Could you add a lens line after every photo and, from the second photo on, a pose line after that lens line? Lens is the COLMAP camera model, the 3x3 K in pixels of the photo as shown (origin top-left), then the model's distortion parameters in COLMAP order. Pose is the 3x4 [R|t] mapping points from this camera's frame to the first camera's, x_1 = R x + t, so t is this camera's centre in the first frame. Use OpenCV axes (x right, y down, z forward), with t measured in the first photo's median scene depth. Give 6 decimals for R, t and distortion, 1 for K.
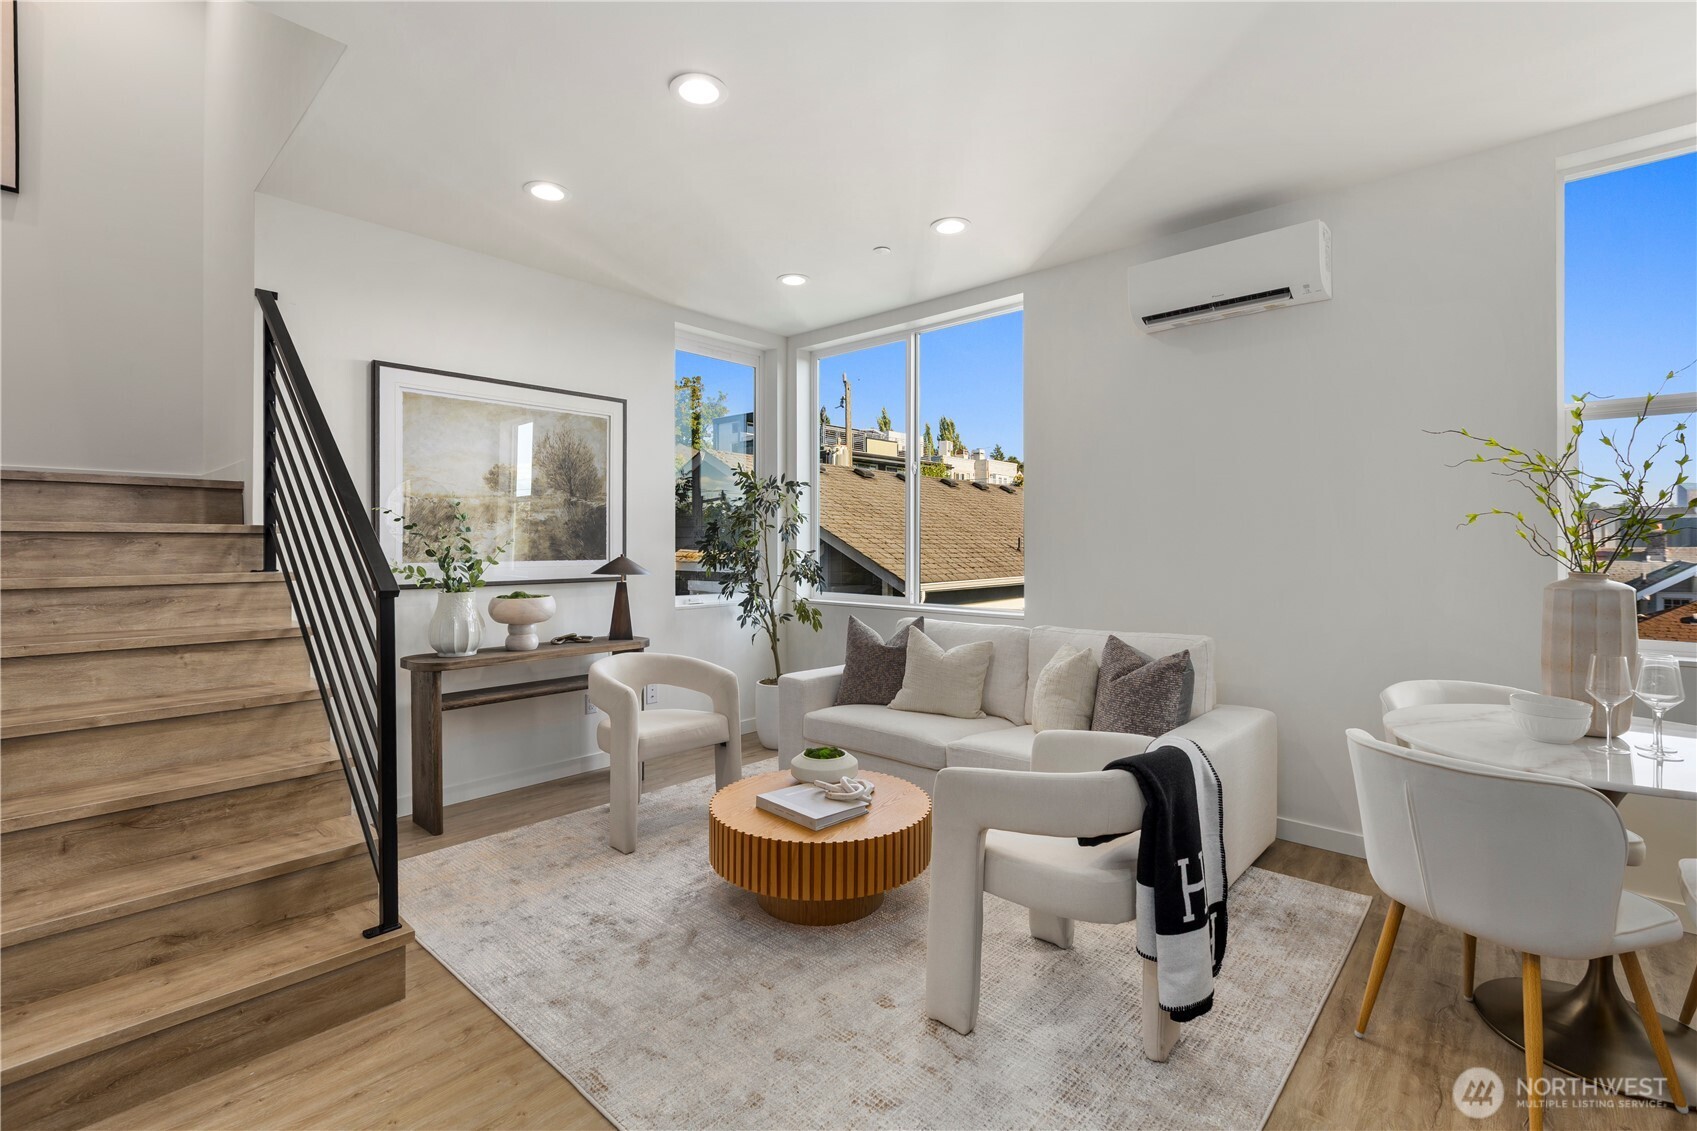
lens RADIAL K [[756.9, 0, 841.8], [0, 756.9, 539.2], [0, 0, 1]] dist [0.000335, -0.001472]
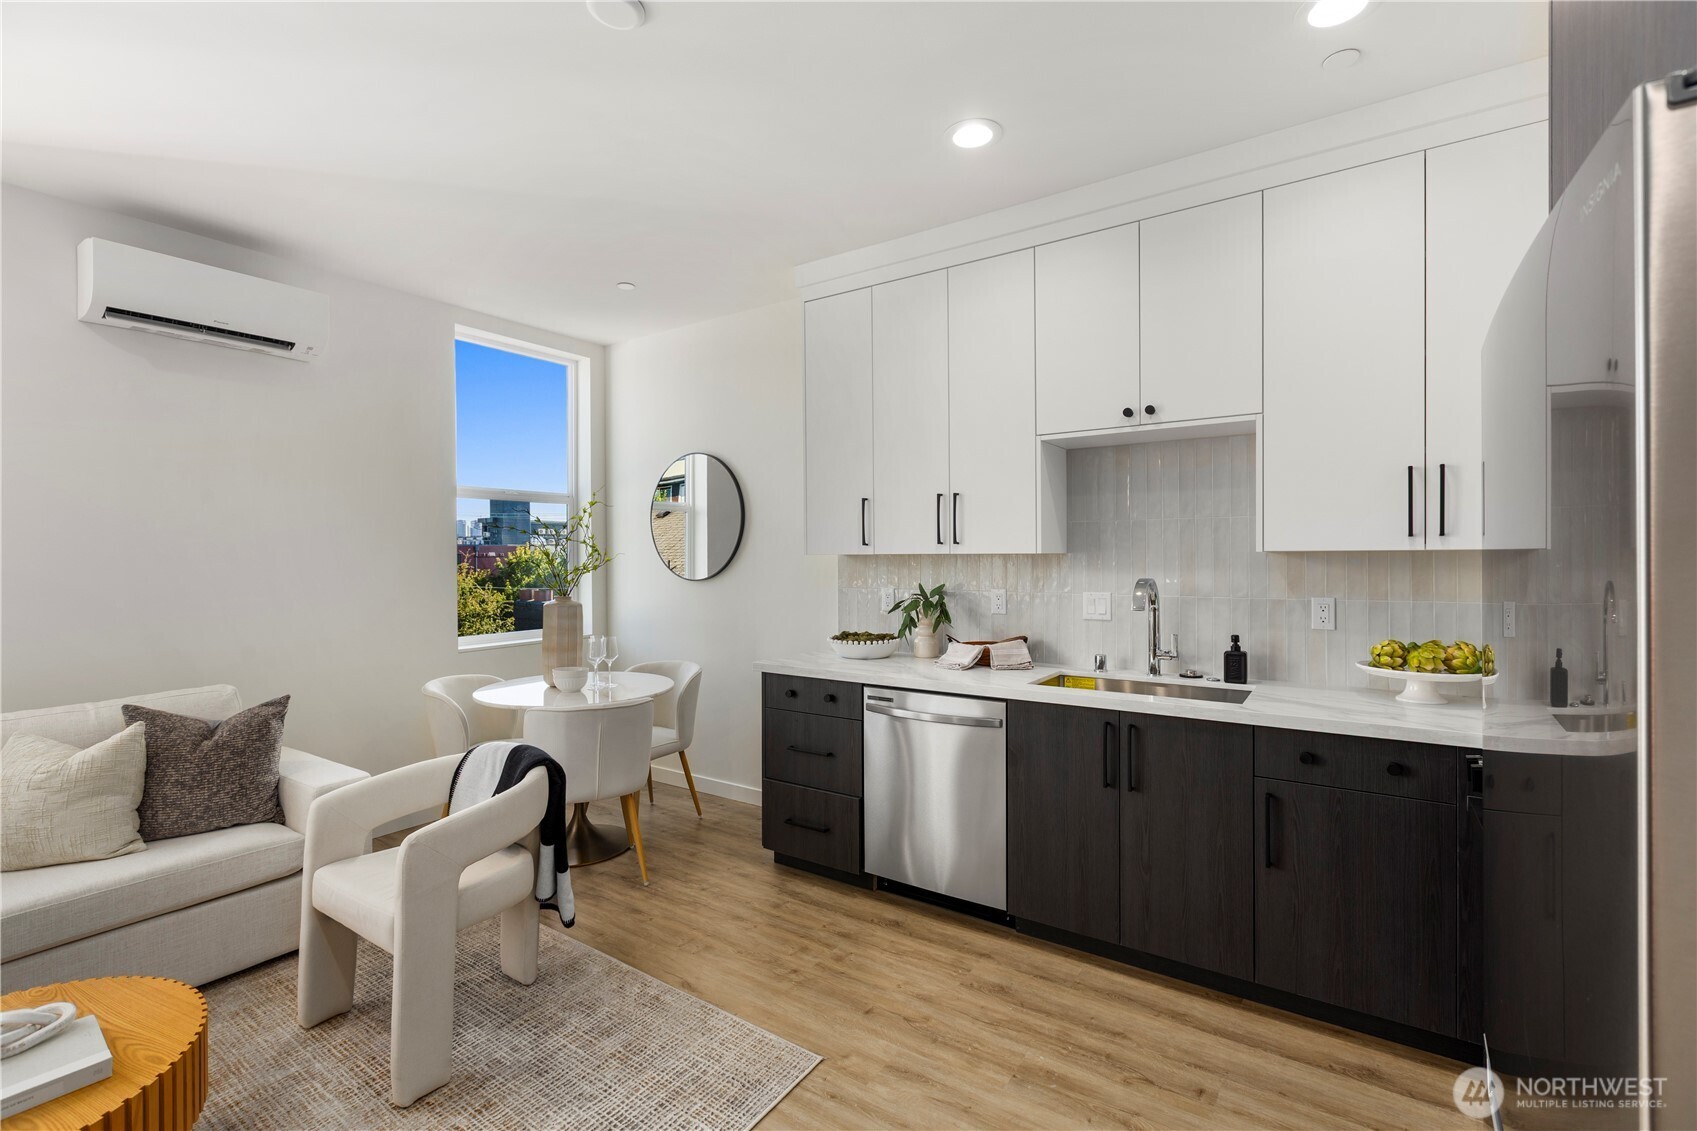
lens RADIAL K [[756.9, 0, 840.3], [0, 756.9, 559.2], [0, 0, 1]] dist [0.000335, -0.001472]
pose [[-0.146241, -0.004101, 0.989241, -0.774505], [-0.000391, 0.999992, 0.004088, -0.043434], [-0.989249, 0.000211, -0.146241, 0.529942]]
